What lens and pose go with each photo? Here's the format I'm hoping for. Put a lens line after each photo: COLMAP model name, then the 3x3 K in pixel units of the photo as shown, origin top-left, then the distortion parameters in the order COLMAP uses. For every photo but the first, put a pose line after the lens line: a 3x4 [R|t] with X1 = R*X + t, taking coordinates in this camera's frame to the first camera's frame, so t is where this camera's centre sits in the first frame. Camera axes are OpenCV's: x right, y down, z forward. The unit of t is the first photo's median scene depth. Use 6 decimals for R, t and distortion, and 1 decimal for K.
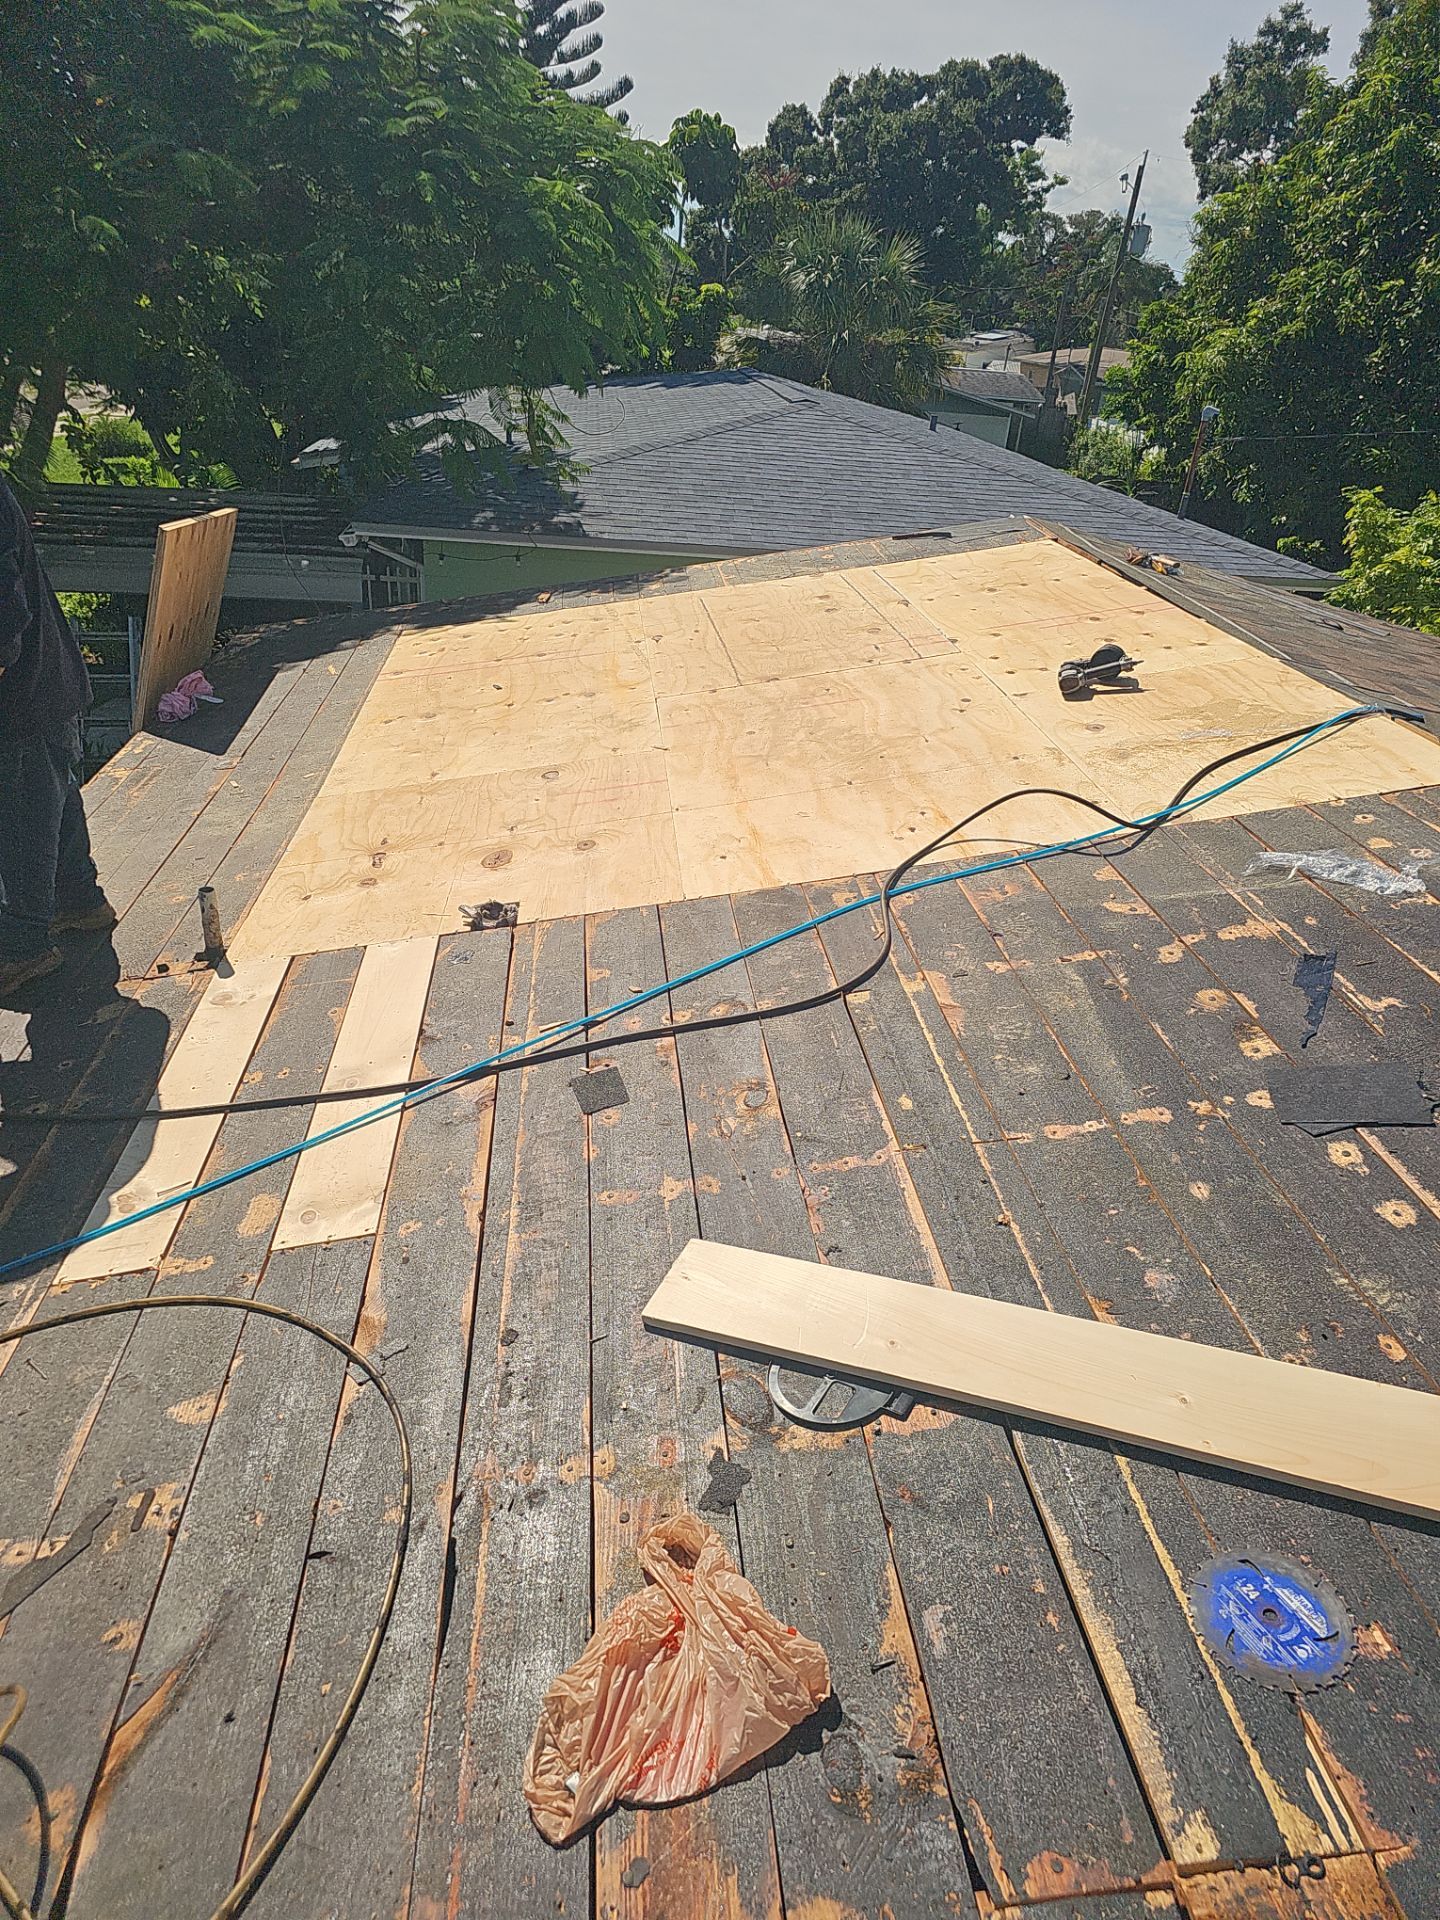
lens RADIAL K [[1315.6, 0, 719.8], [0, 1315.6, 1035.4], [0, 0, 1]] dist [0.015328, -0.007269]
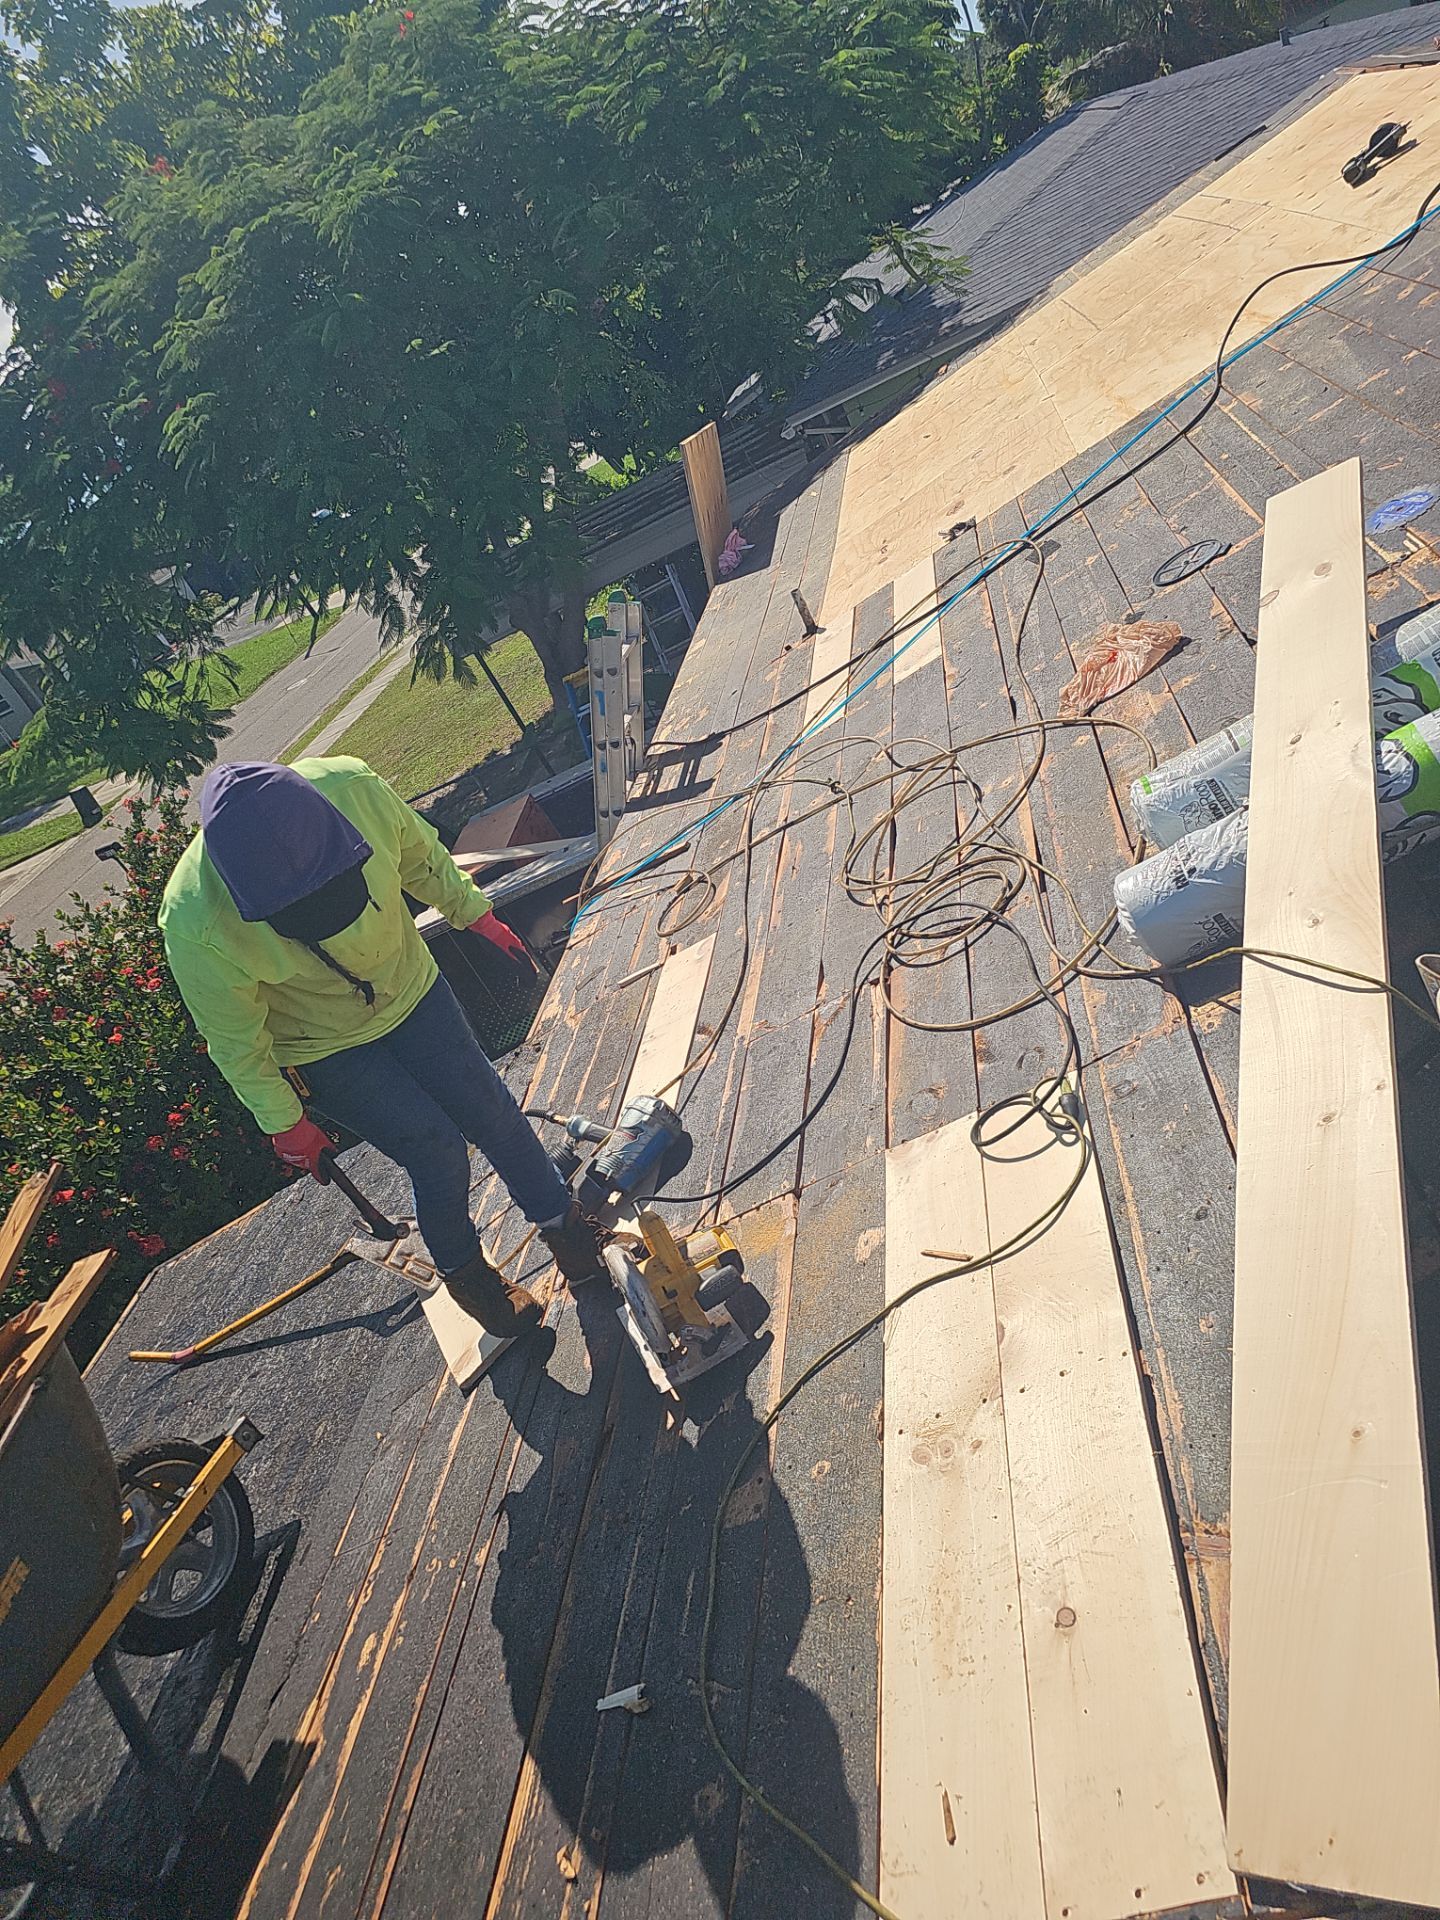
lens RADIAL K [[1289.7, 0, 709.9], [0, 1289.7, 983.6], [0, 0, 1]] dist [0.052650, -0.039726]
pose [[0.844082, -0.311834, -0.436218, 0.015227], [0.333682, 0.942272, -0.027916, 0.070196], [0.419741, -0.121995, 0.899408, -0.110356]]
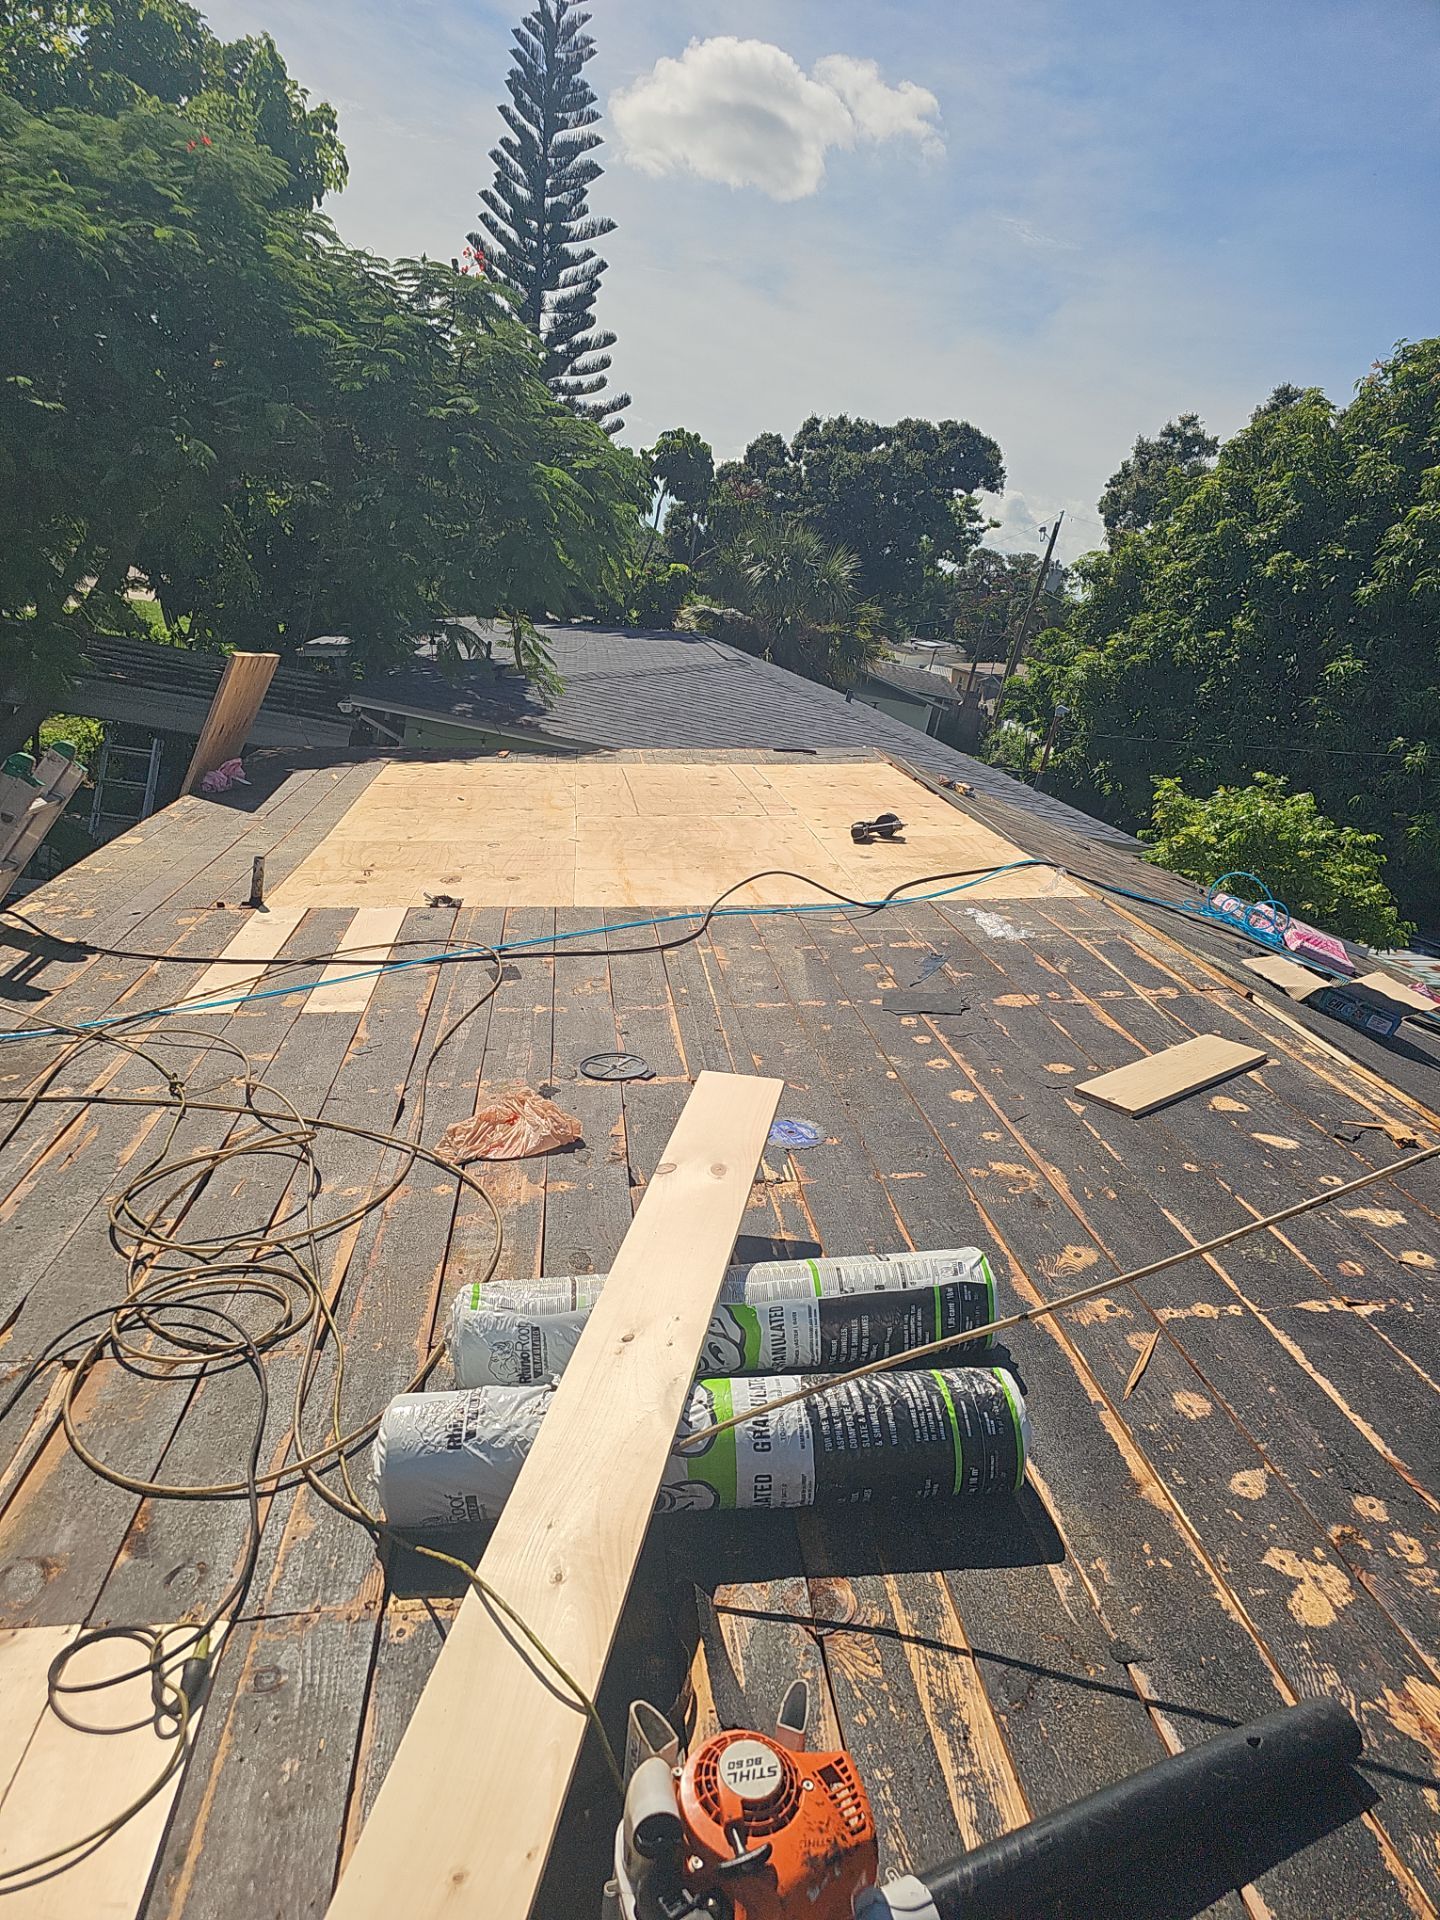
lens RADIAL K [[1297.8, 0, 711.7], [0, 1297.8, 1007.2], [0, 0, 1]] dist [0.091282, -0.085068]
pose [[0.991539, 0.118709, 0.052514, 0.013265], [-0.106278, 0.974697, -0.196649, 0.057148], [-0.074529, 0.189404, 0.979067, -0.093264]]
